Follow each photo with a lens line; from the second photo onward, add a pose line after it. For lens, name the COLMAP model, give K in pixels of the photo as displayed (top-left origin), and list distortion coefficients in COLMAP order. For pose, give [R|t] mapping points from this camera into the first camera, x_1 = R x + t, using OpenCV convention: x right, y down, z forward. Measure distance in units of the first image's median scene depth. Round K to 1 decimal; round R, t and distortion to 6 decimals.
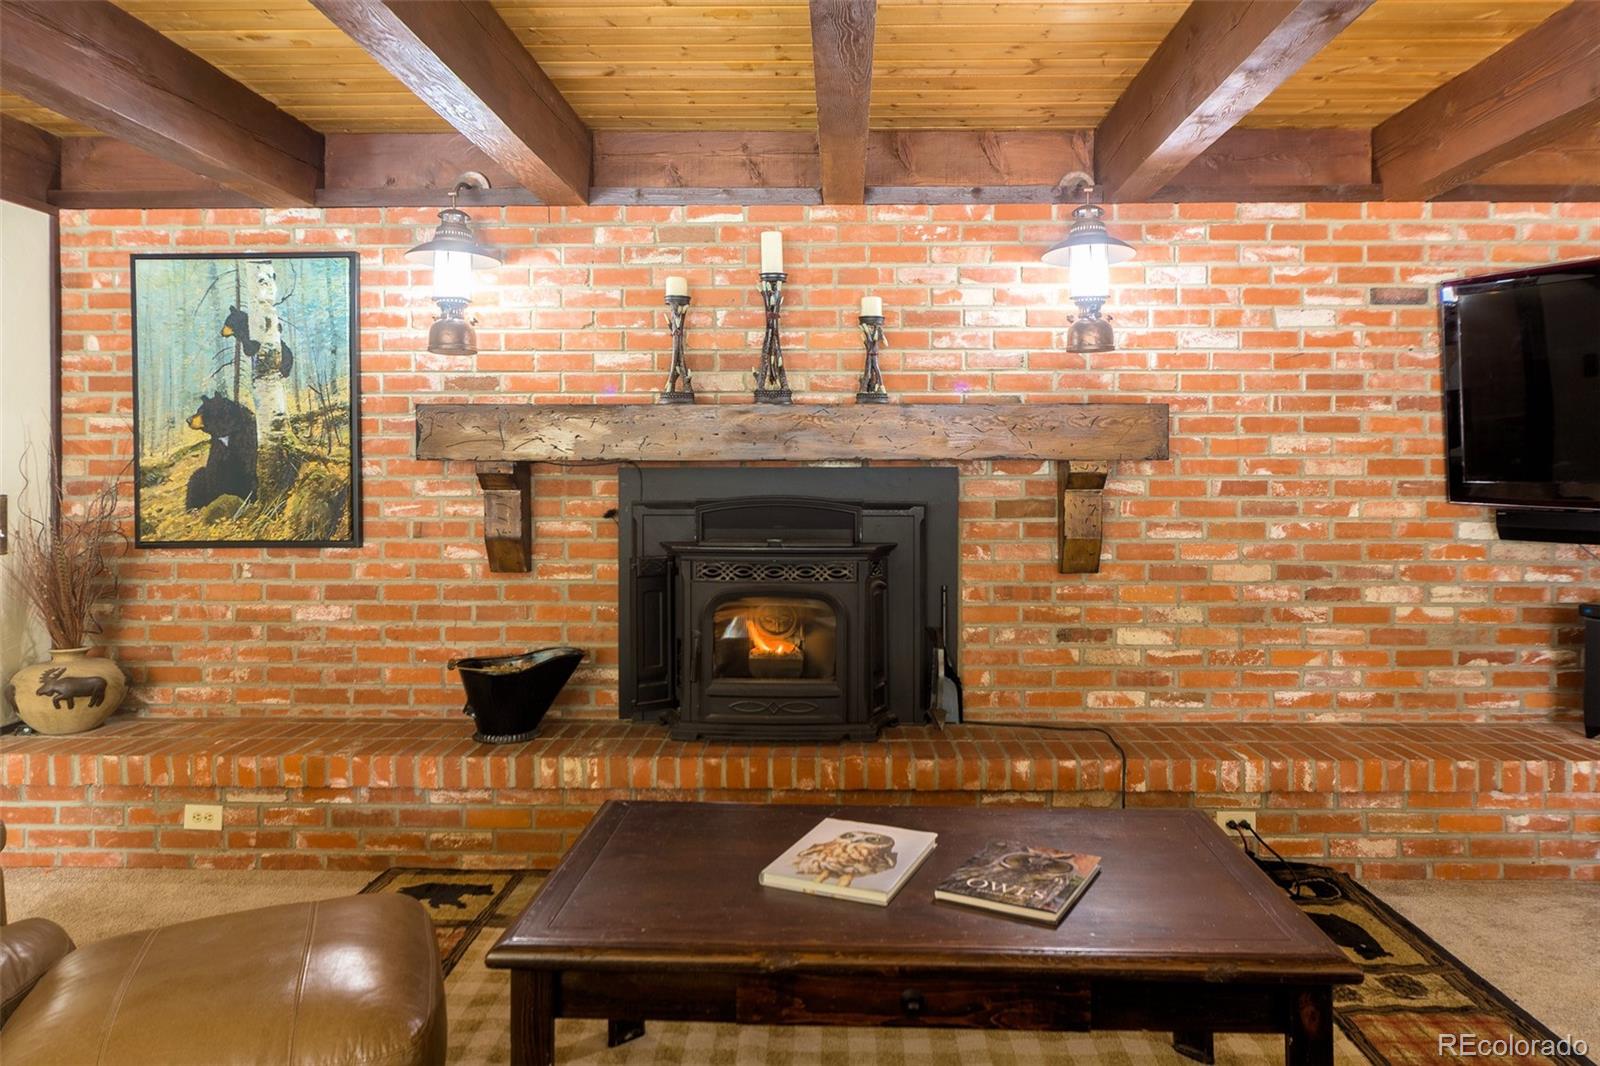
lens RADIAL K [[1028.7, 0, 802.7], [0, 1028.7, 541.3], [0, 0, 1]] dist [-0.010187, 0.002466]
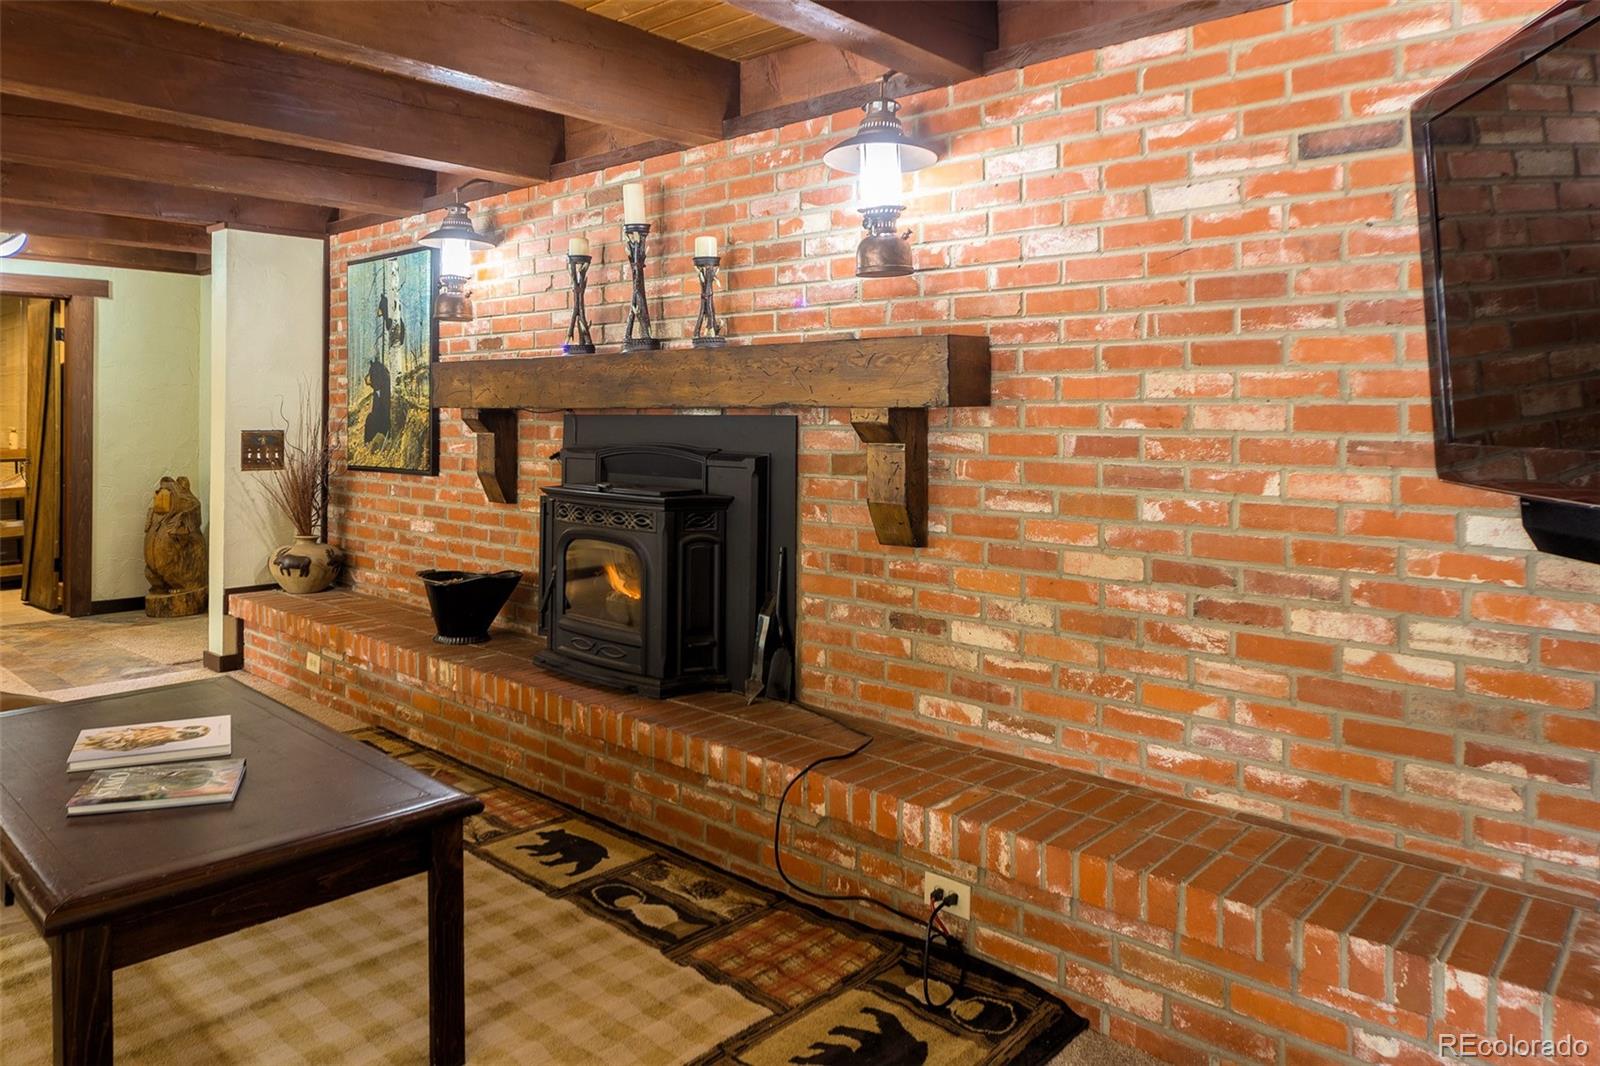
lens RADIAL K [[1055.7, 0, 780.6], [0, 1055.7, 479.1], [0, 0, 1]] dist [-0.004515, -0.001780]
pose [[0.746405, 0.044615, -0.663995, 0.754806], [-0.055437, 0.998451, 0.004770, -0.020721], [0.663179, 0.033250, 0.747722, 0.309328]]
